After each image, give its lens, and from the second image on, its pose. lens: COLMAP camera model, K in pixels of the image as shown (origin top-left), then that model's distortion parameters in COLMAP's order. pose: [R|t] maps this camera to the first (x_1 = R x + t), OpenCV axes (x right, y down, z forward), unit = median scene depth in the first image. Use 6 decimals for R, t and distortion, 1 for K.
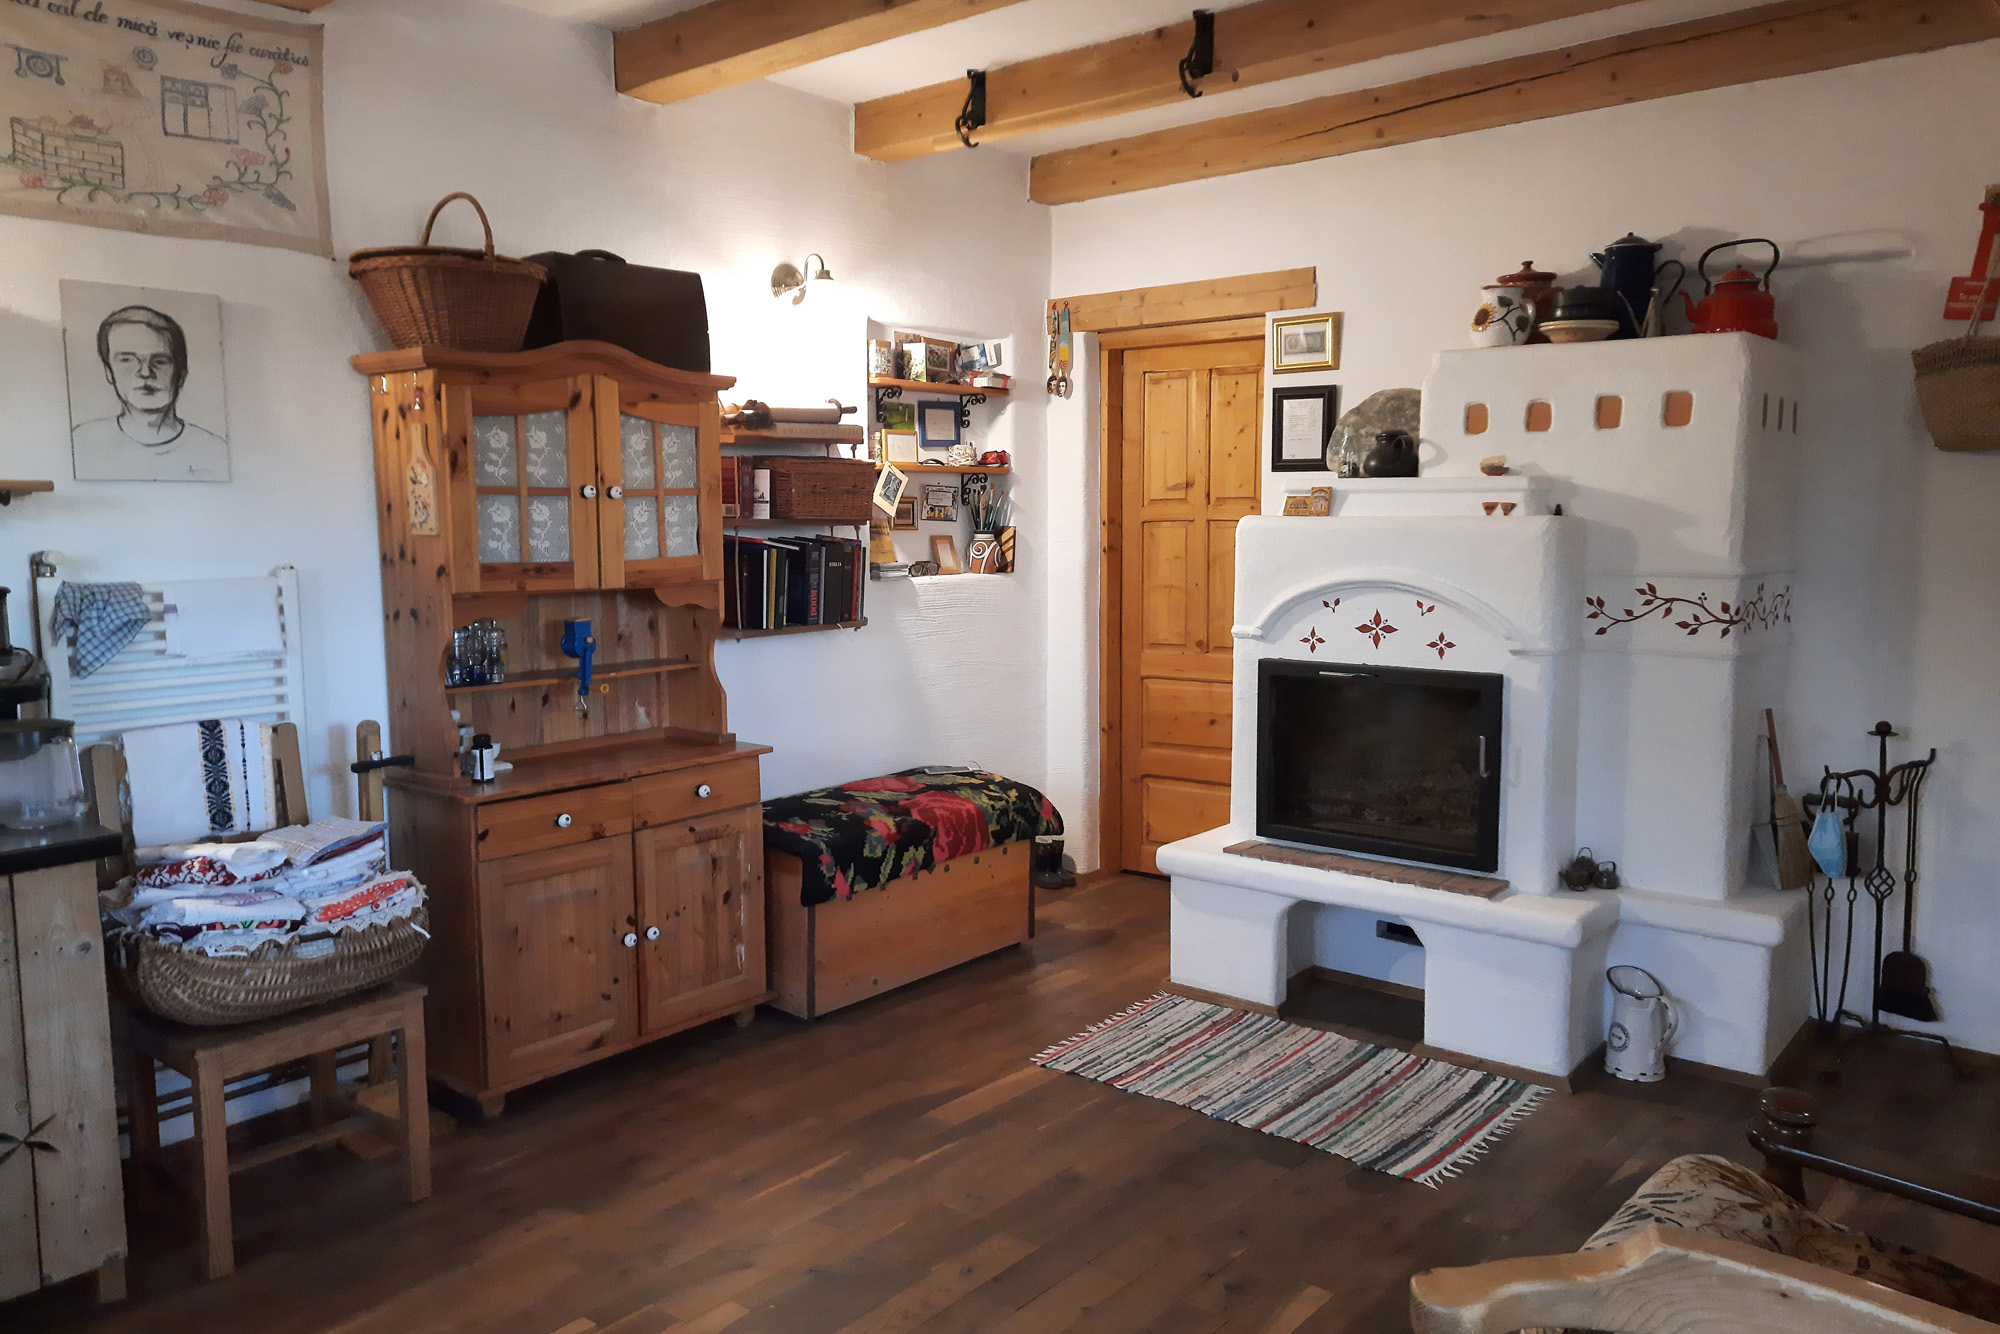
lens RADIAL K [[1468.4, 0, 999.5], [0, 1468.4, 651.7], [0, 0, 1]] dist [0.060945, -0.036276]
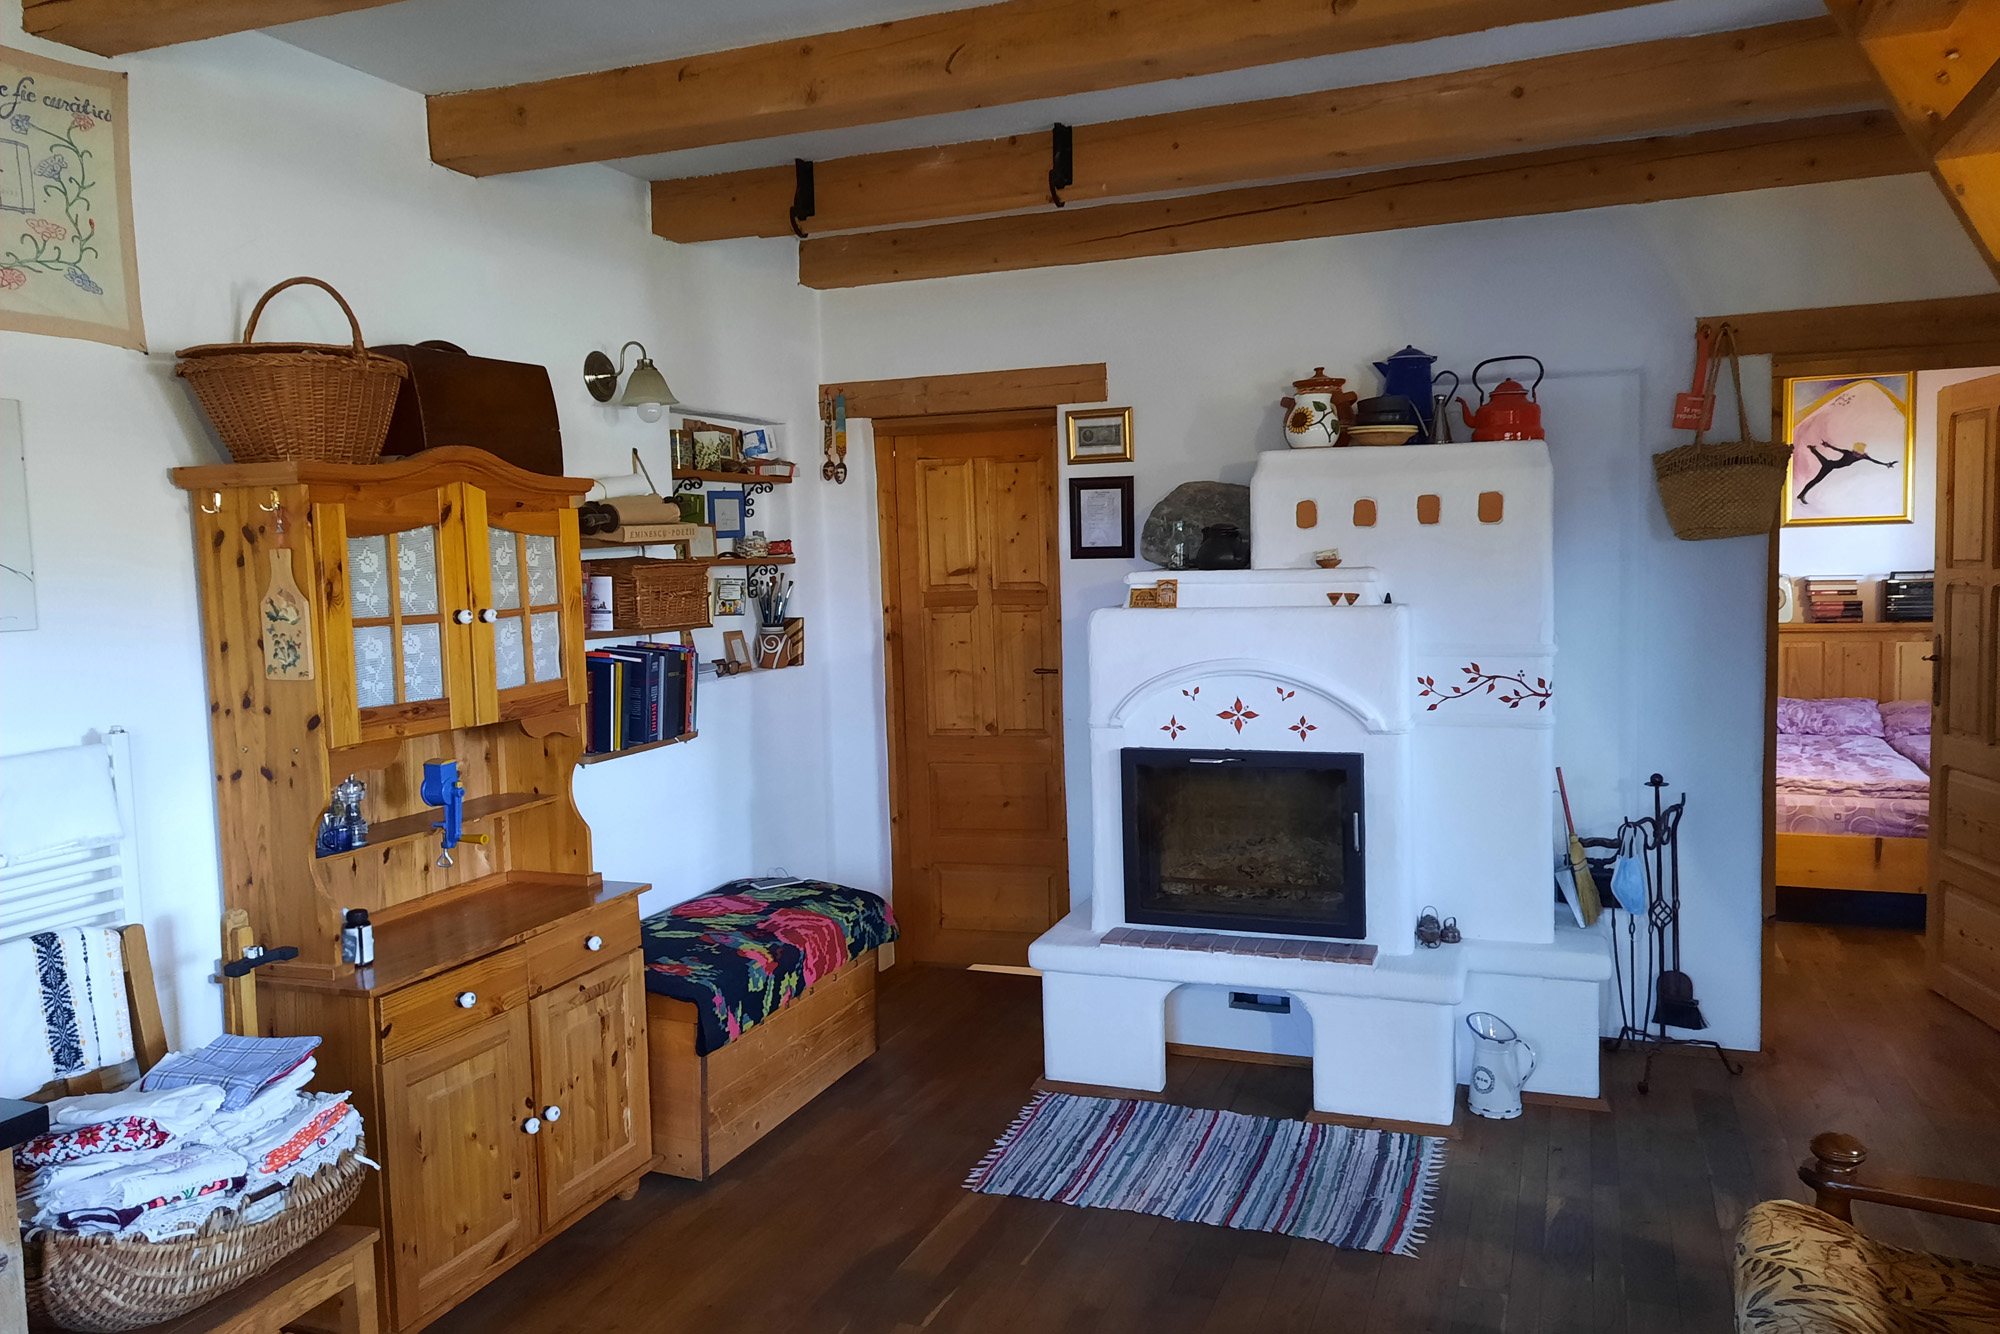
lens RADIAL K [[1468.4, 0, 1015.3], [0, 1468.4, 653.1], [0, 0, 1]] dist [0.060945, -0.036276]
pose [[0.947524, -0.044473, 0.316576, -0.237559], [0.054845, 0.998208, -0.023923, -0.045989], [-0.314945, 0.040031, 0.948265, 0.061608]]
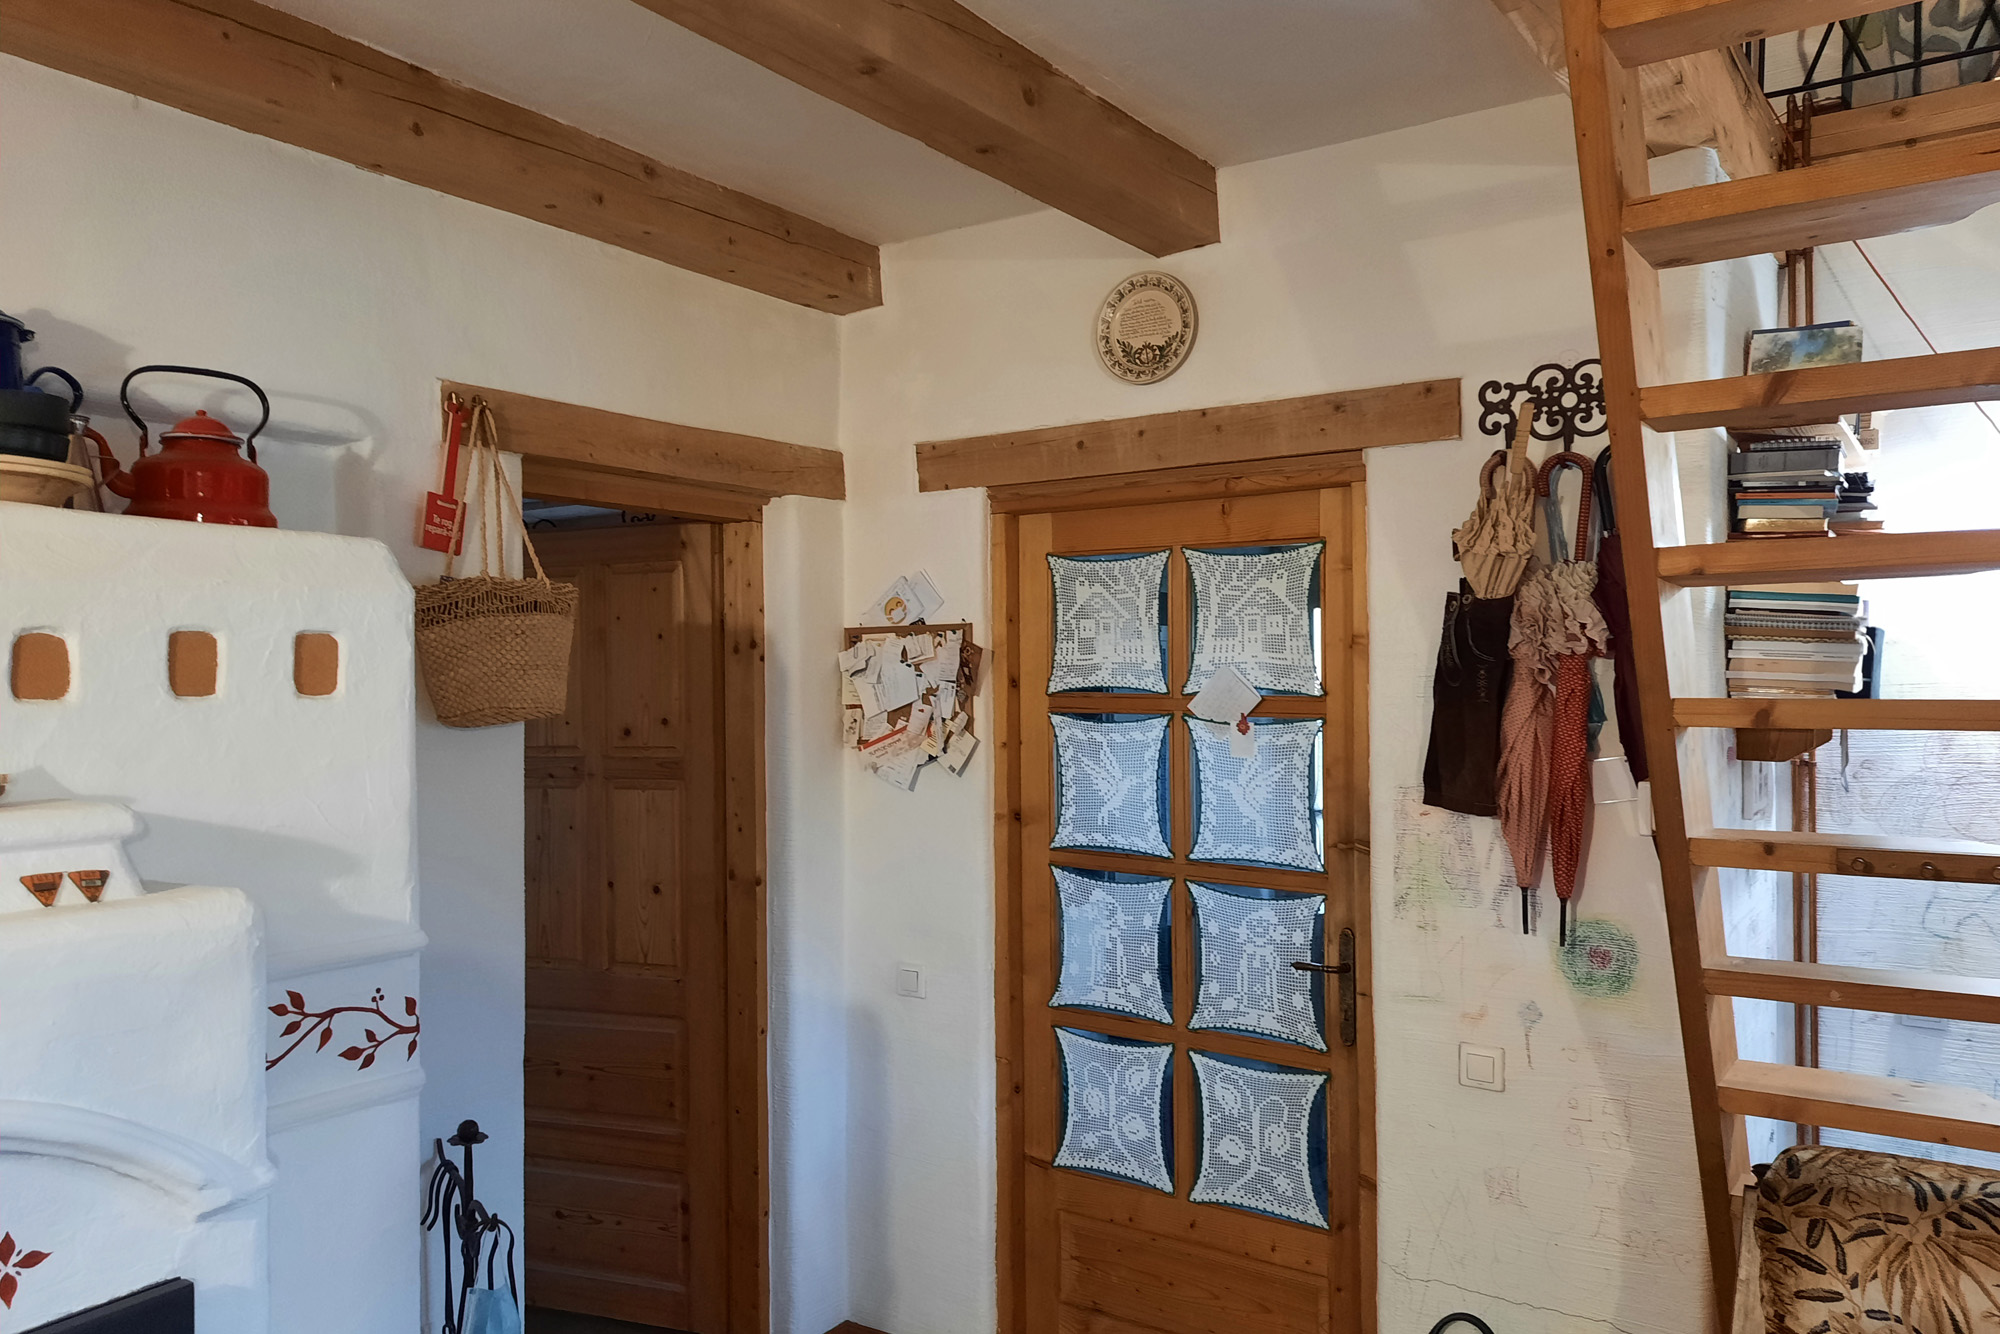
lens RADIAL K [[1468.4, 0, 992.4], [0, 1468.4, 650.8], [0, 0, 1]] dist [0.060945, -0.036276]
pose [[-0.110155, 0.018247, 0.993747, -0.116399], [0.104791, 0.994472, -0.006645, -0.137473], [-0.988375, 0.103404, -0.111458, 0.808613]]
